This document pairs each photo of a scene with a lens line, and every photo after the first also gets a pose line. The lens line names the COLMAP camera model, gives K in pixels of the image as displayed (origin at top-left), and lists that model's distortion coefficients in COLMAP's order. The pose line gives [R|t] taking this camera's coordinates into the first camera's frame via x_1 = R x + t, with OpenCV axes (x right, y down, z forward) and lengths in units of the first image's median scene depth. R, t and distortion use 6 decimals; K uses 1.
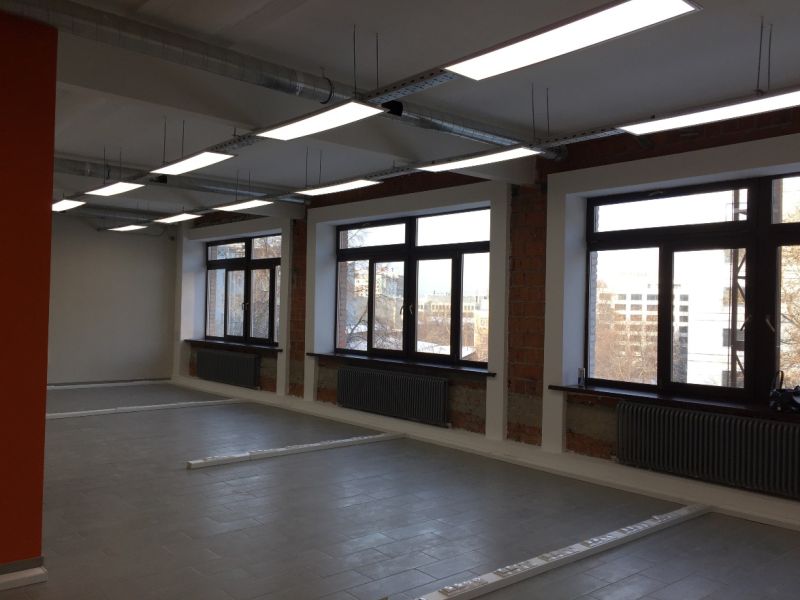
lens RADIAL K [[673.1, 0, 399.9], [0, 673.1, 305.6], [0, 0, 1]] dist [0.068014, -0.086422]
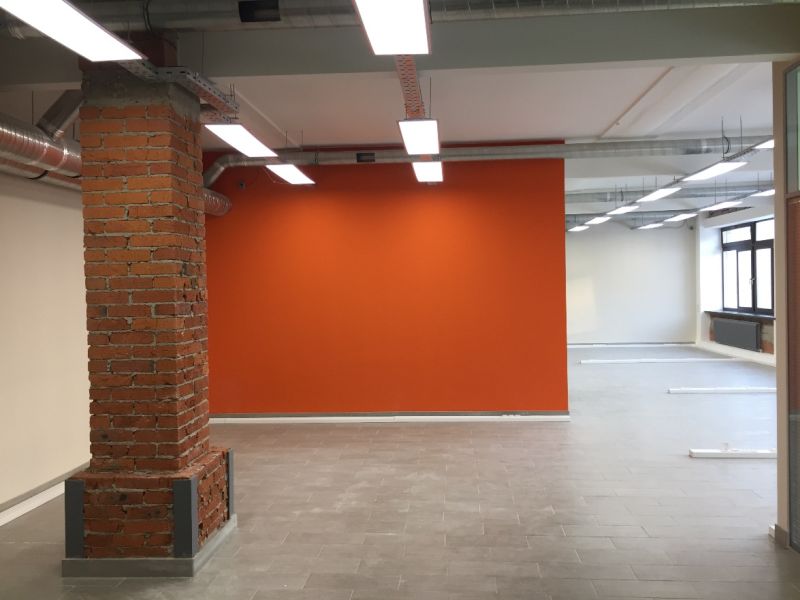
lens RADIAL K [[673.1, 0, 400.5], [0, 673.1, 299.9], [0, 0, 1]] dist [0.068014, -0.086422]
pose [[0.694252, -0.021640, -0.719406, 0.190762], [0.040518, 0.999138, 0.009047, -0.002562], [0.718590, -0.035430, 0.694531, -0.246105]]
